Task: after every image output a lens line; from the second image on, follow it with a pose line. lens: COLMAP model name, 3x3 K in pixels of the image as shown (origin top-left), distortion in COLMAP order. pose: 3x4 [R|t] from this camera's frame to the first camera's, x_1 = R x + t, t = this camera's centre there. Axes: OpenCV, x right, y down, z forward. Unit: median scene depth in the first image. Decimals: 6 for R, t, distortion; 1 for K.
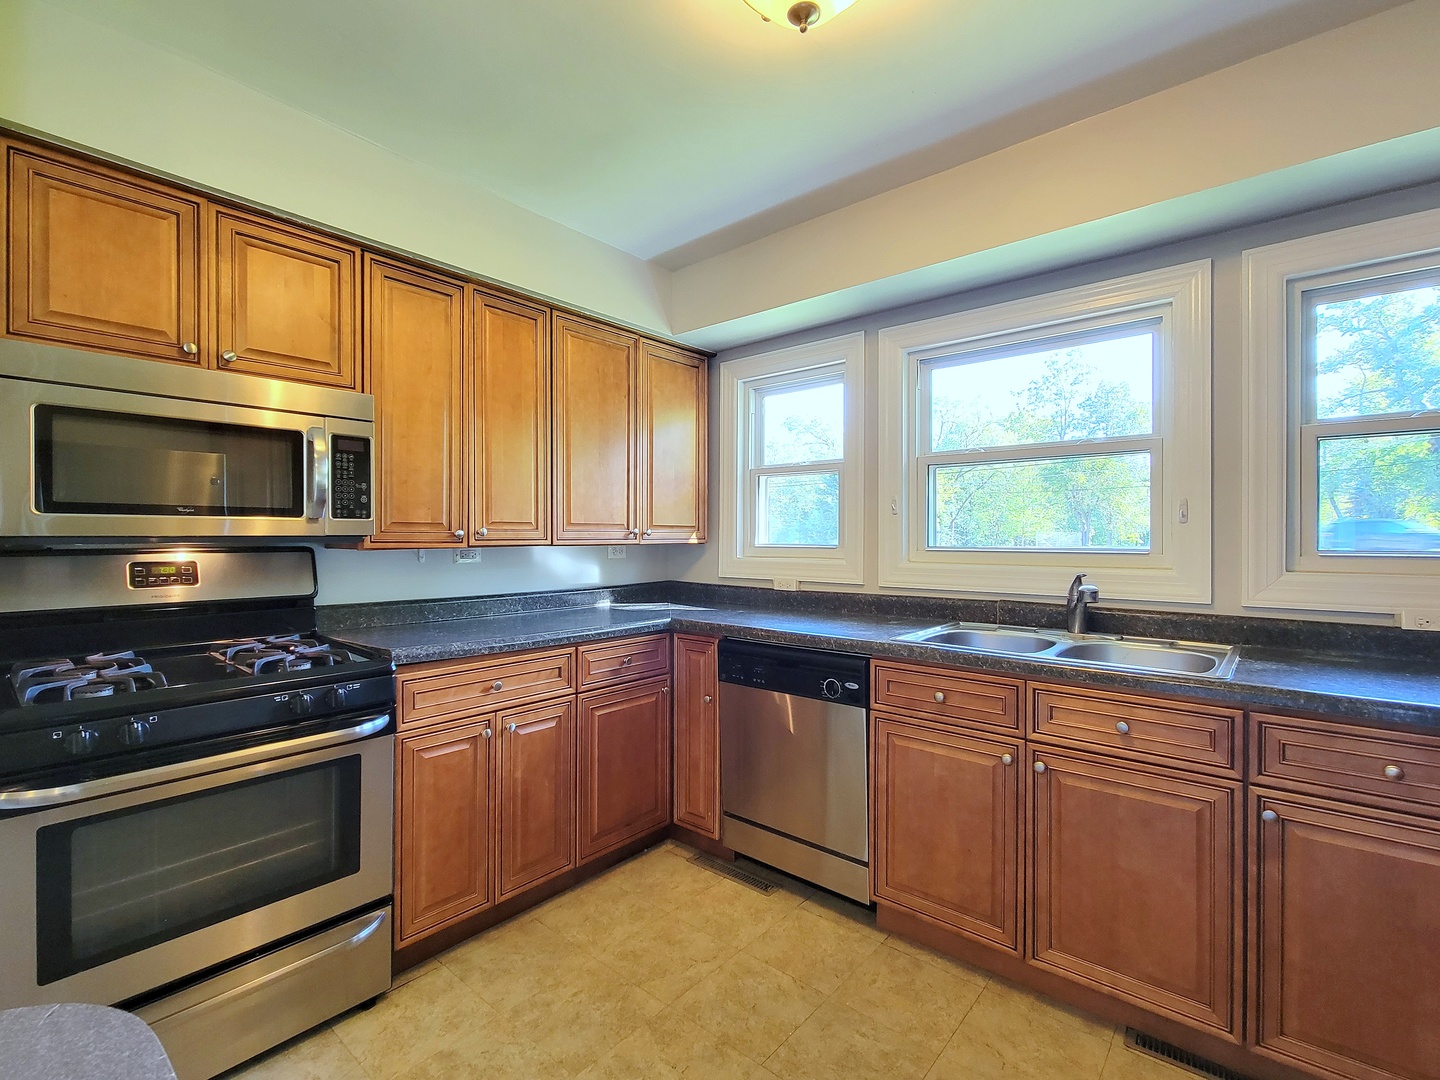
lens RADIAL K [[669.4, 0, 713.0], [0, 669.4, 537.4], [0, 0, 1]] dist [0.002420, -0.001214]
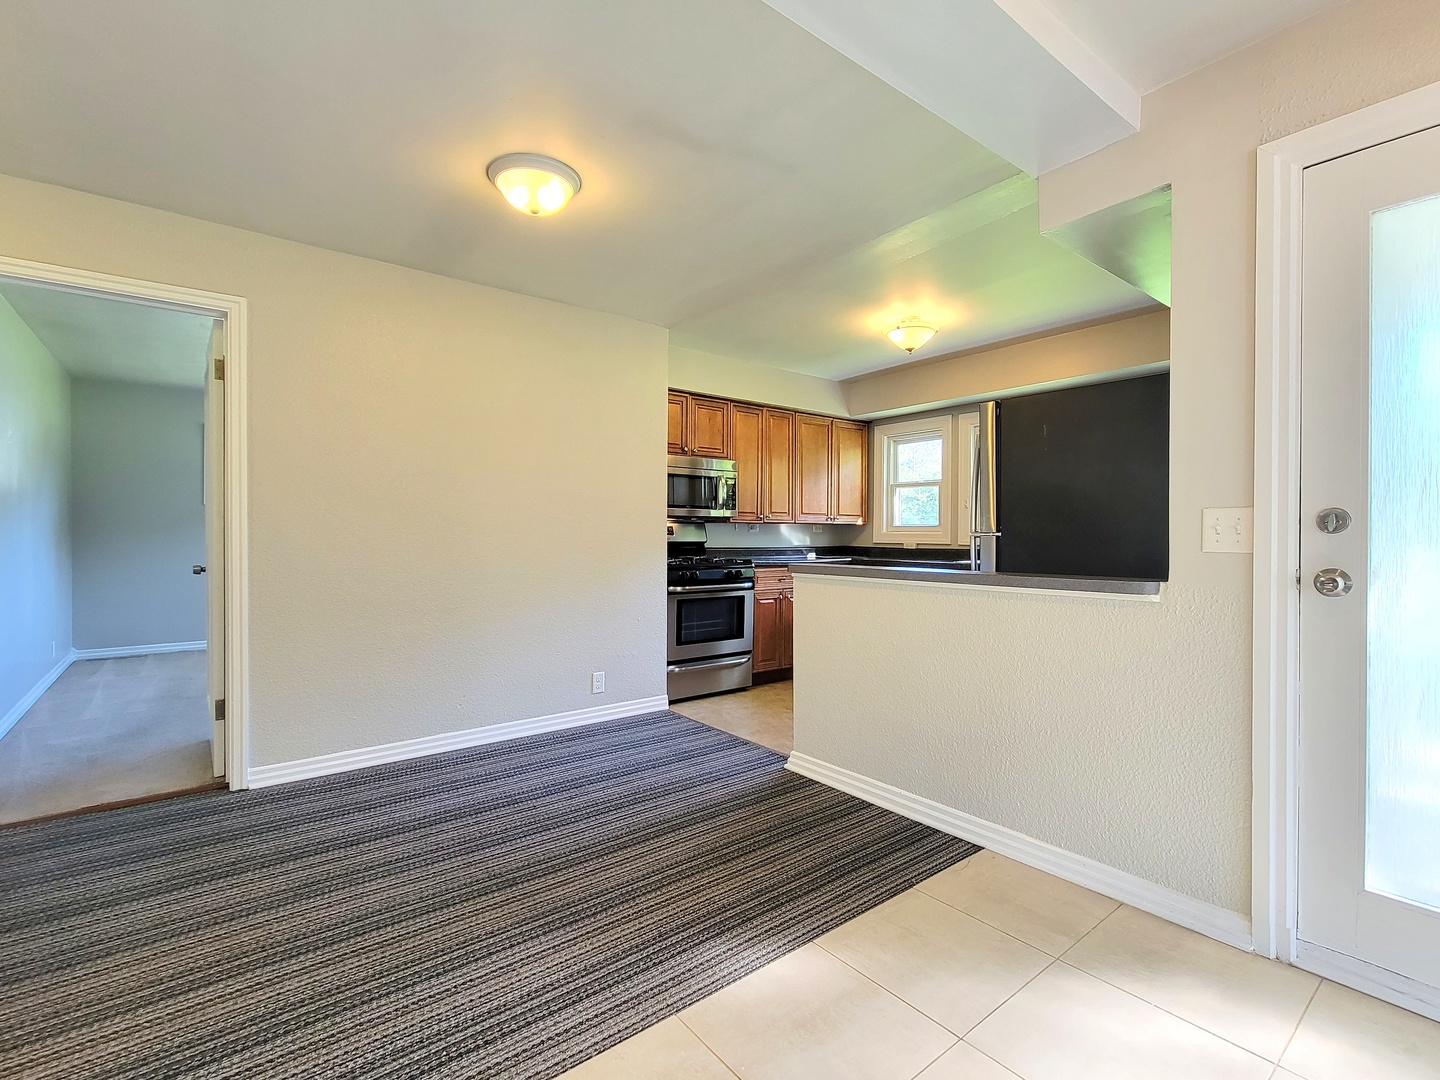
lens RADIAL K [[669.4, 0, 714.0], [0, 669.4, 534.8], [0, 0, 1]] dist [0.002420, -0.001214]
pose [[0.980062, 0.004198, -0.198647, -0.074498], [-0.004265, 0.999991, 0.000091, 0.053809], [0.198645, 0.000759, 0.980071, -1.226450]]
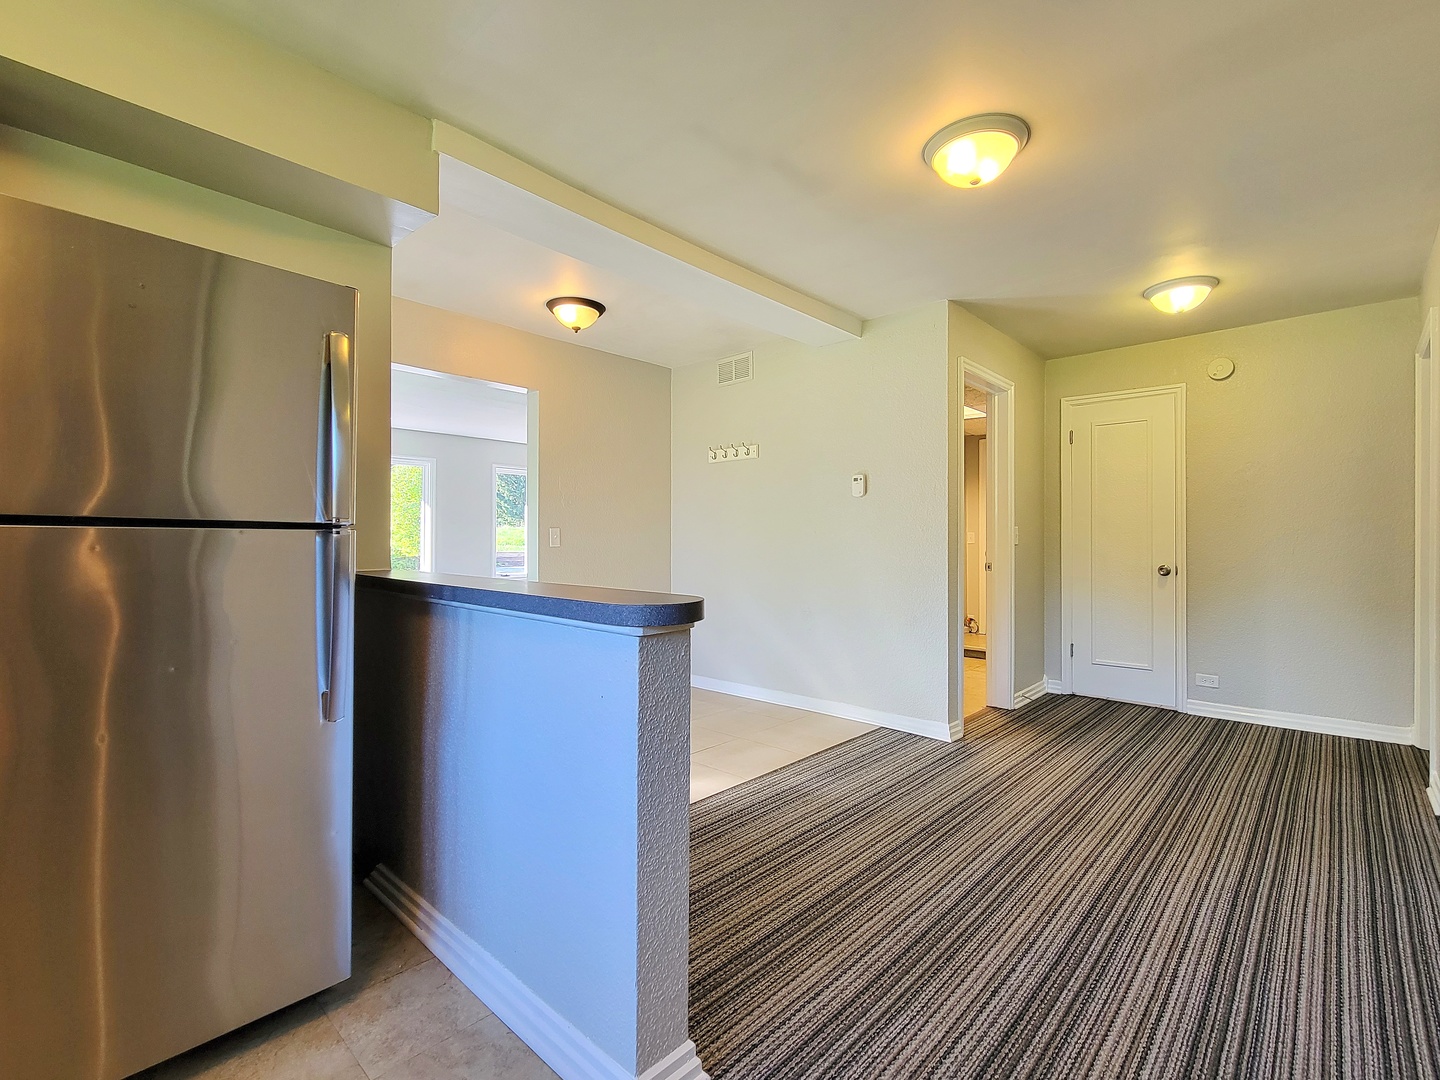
lens RADIAL K [[669.4, 0, 717.0], [0, 669.4, 539.9], [0, 0, 1]] dist [0.002420, -0.001214]
pose [[-0.999174, -0.000774, 0.040635, -0.227847], [-0.000703, 0.999998, 0.001767, 0.060967], [-0.040636, 0.001737, -0.999172, 0.670896]]
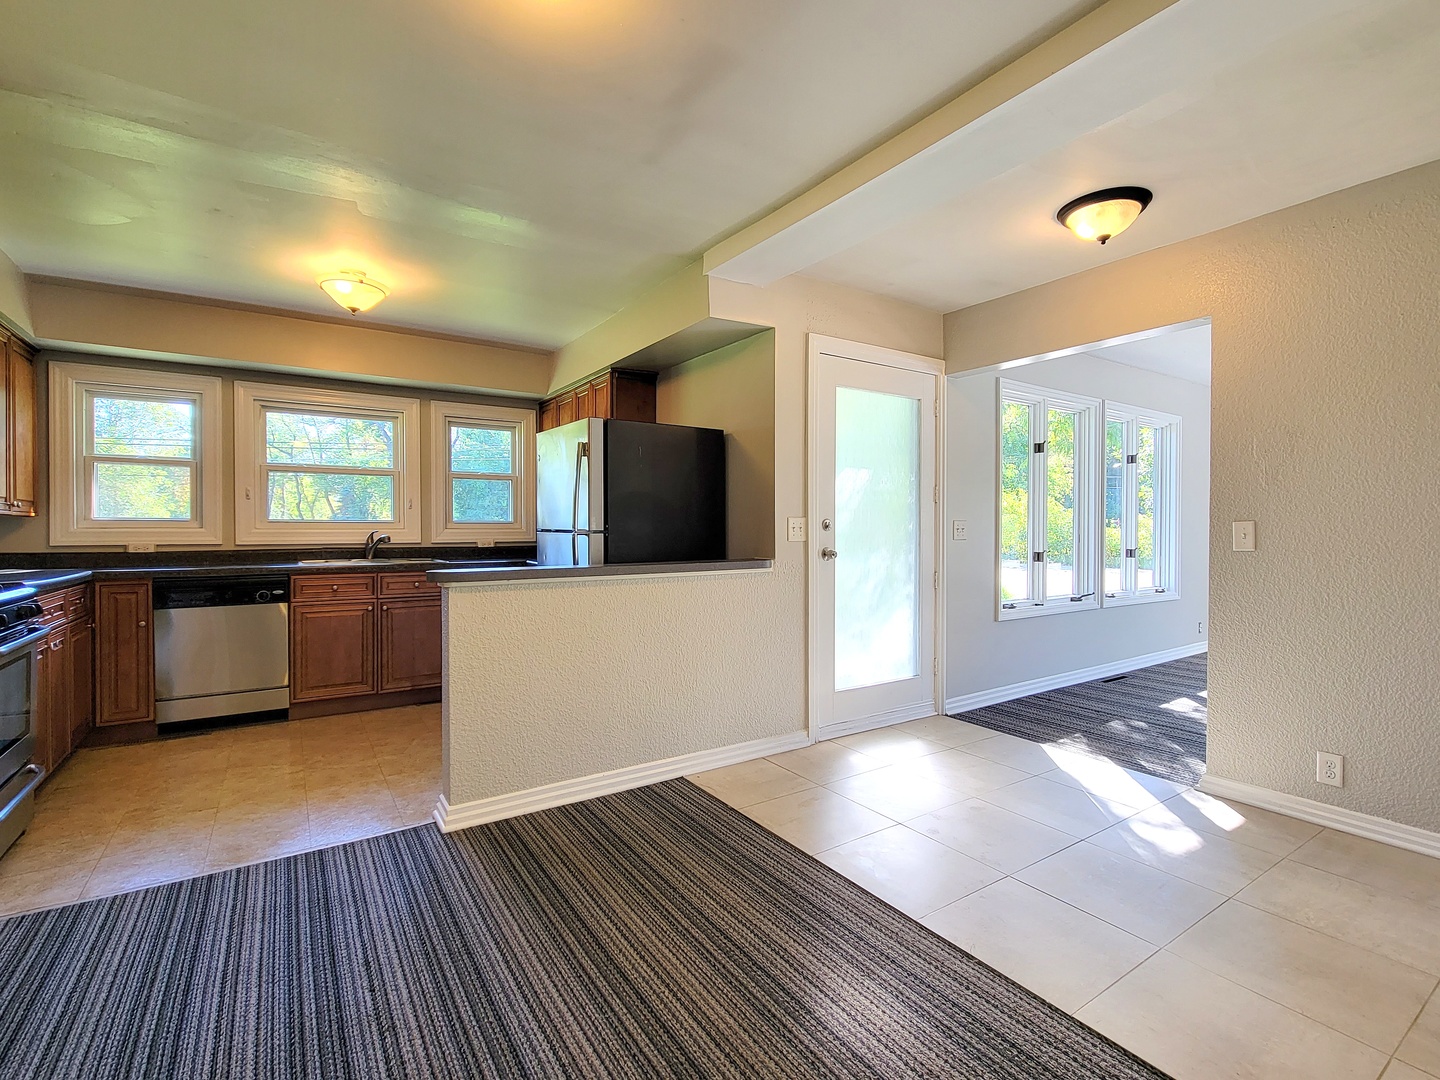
lens RADIAL K [[669.4, 0, 719.4], [0, 669.4, 538.3], [0, 0, 1]] dist [0.002420, -0.001214]
pose [[0.277037, -0.013183, 0.960769, -1.074991], [0.002237, 0.999912, 0.013075, 0.046212], [-0.960857, -0.001473, 0.277042, -0.593232]]
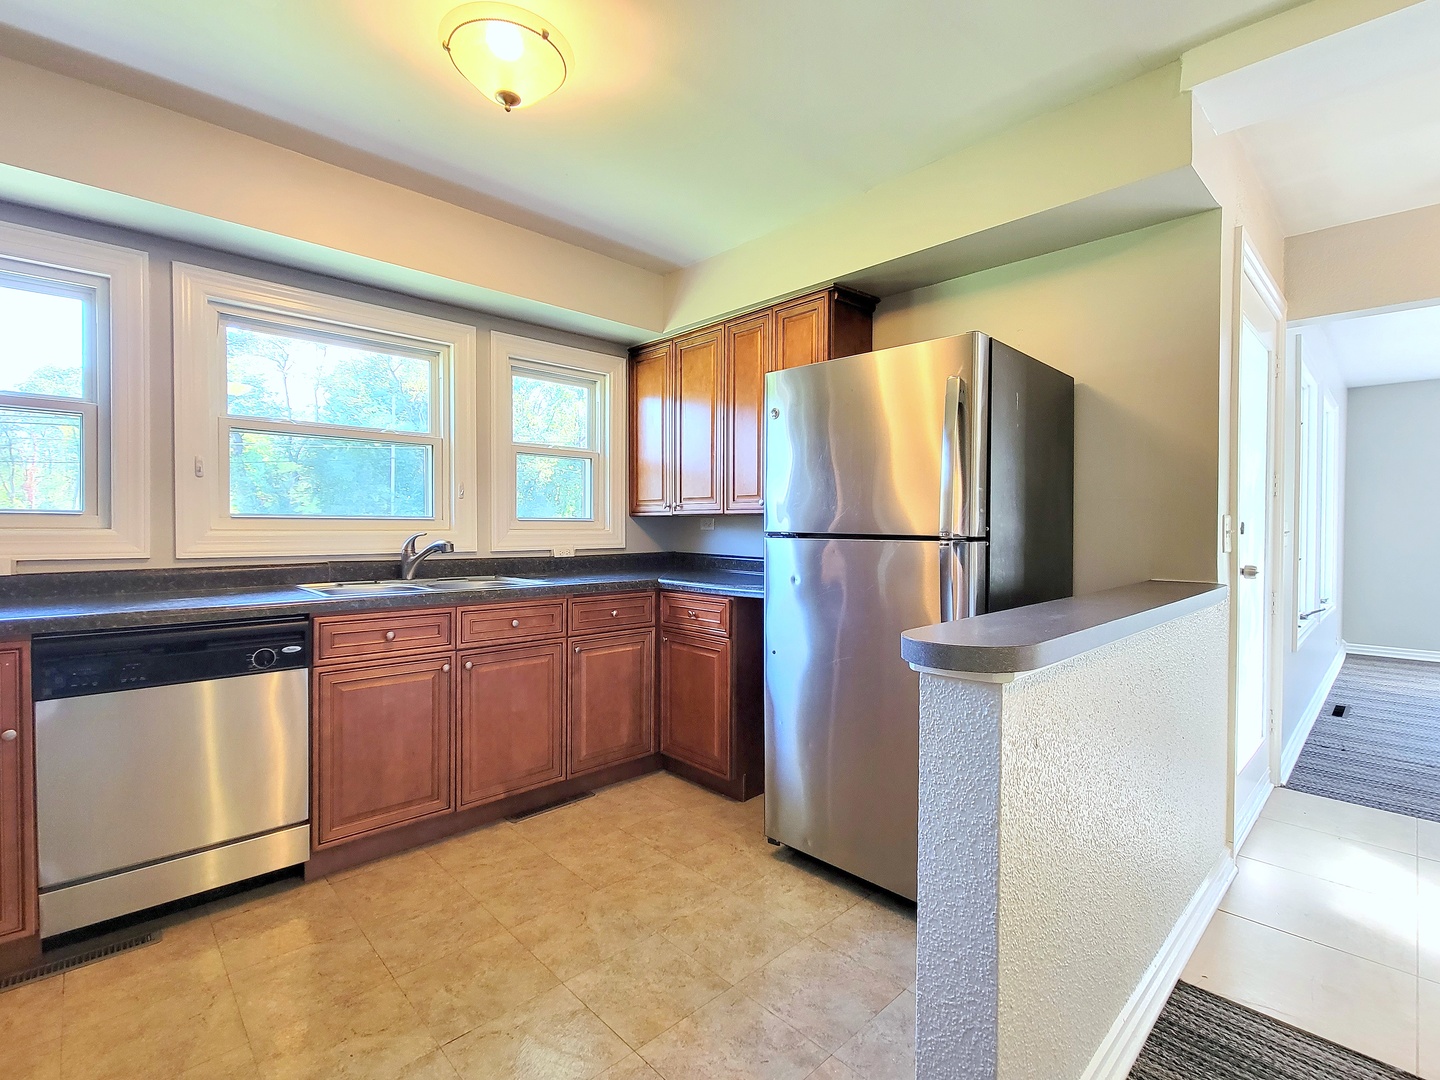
lens RADIAL K [[669.4, 0, 717.0], [0, 669.4, 538.0], [0, 0, 1]] dist [0.002420, -0.001214]
pose [[0.094859, -0.014945, 0.995379, -0.623919], [-0.000401, 0.999887, 0.015051, 0.038053], [-0.995491, -0.001826, 0.094842, 0.250126]]
